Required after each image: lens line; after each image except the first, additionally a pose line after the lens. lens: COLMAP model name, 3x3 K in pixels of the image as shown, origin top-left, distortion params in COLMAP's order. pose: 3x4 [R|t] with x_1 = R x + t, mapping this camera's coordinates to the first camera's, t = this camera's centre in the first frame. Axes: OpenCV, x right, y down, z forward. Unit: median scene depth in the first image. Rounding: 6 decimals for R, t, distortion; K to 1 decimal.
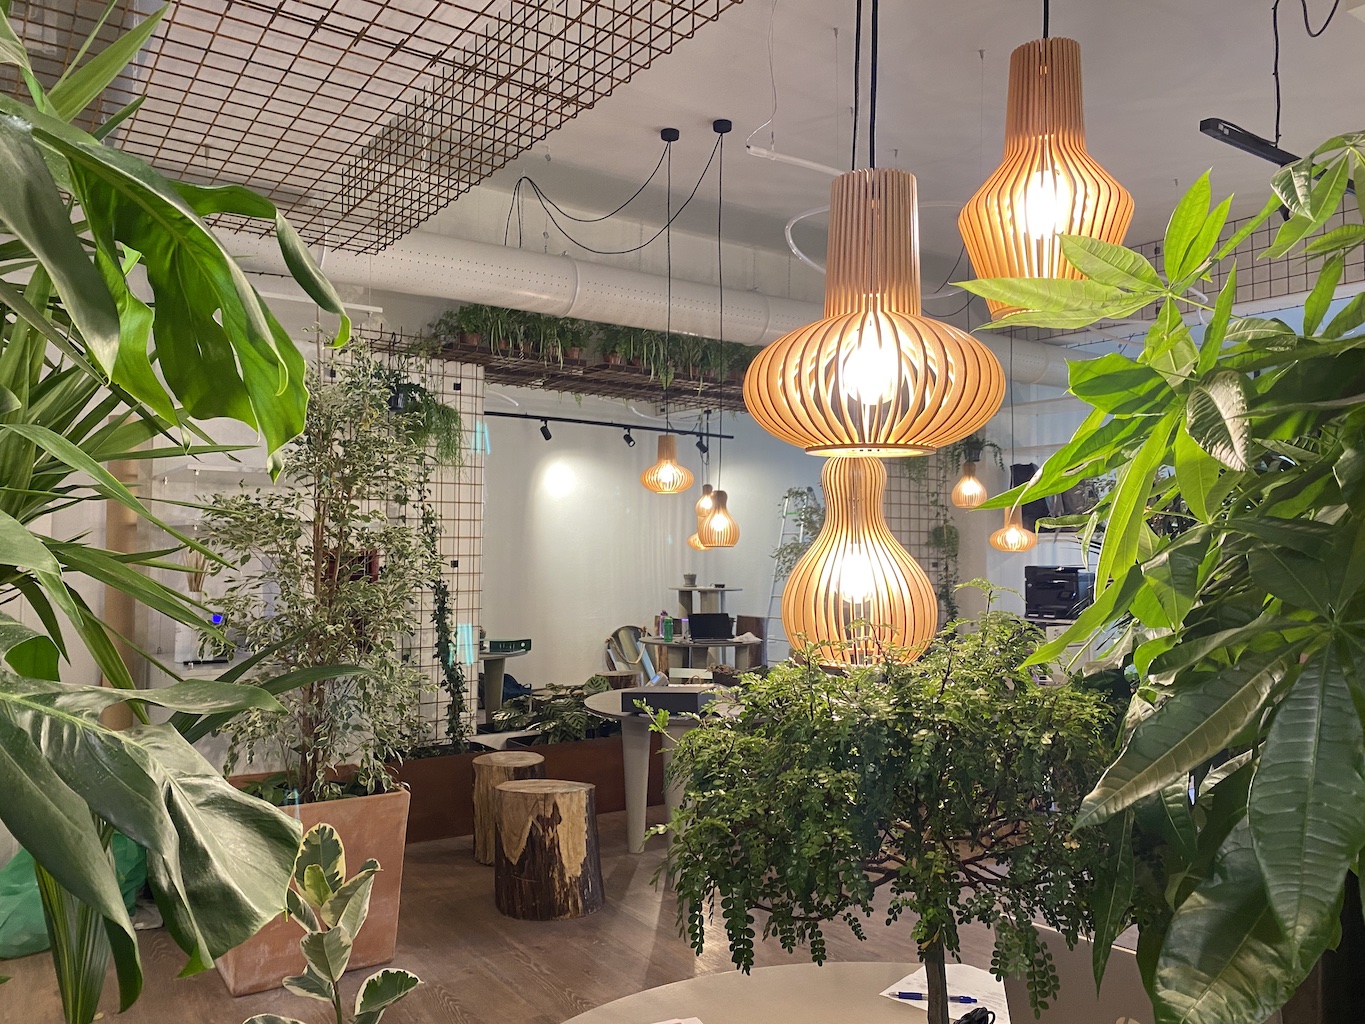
lens RADIAL K [[1029.9, 0, 682.7], [0, 1029.9, 486.8], [0, 0, 1]] dist [0.004293, -0.001738]
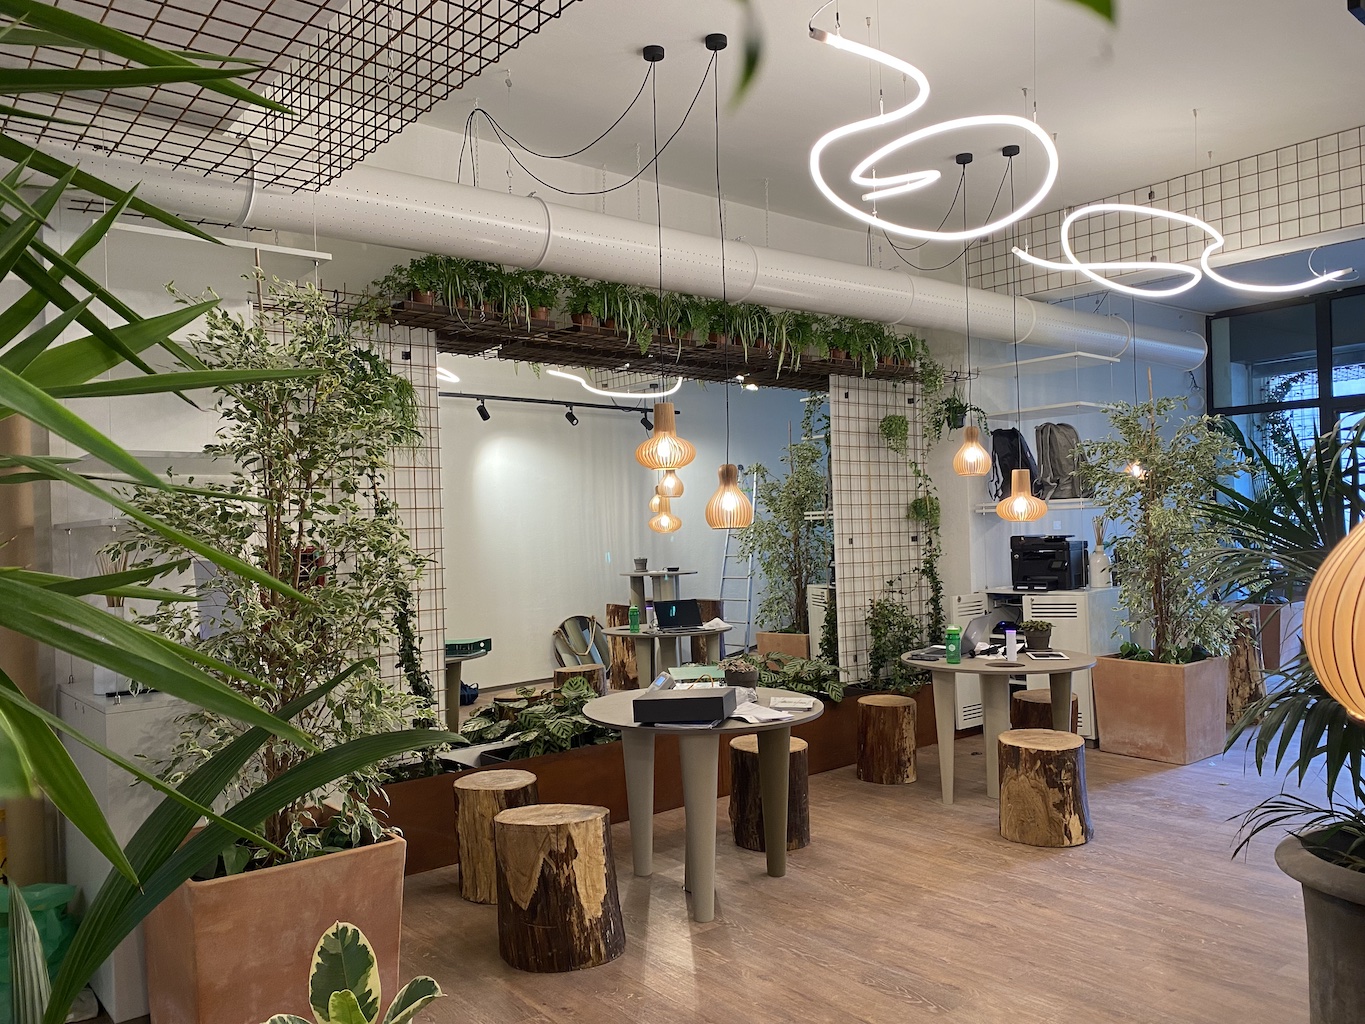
lens RADIAL K [[1040.3, 0, 682.5], [0, 1040.3, 512.0], [0, 0, 1]] dist [-0.000884, 0.002750]
pose [[0.996085, -0.036698, 0.080418, -0.073301], [0.033298, 0.998510, 0.043222, 0.004851], [-0.081885, -0.040375, 0.995824, 0.119098]]
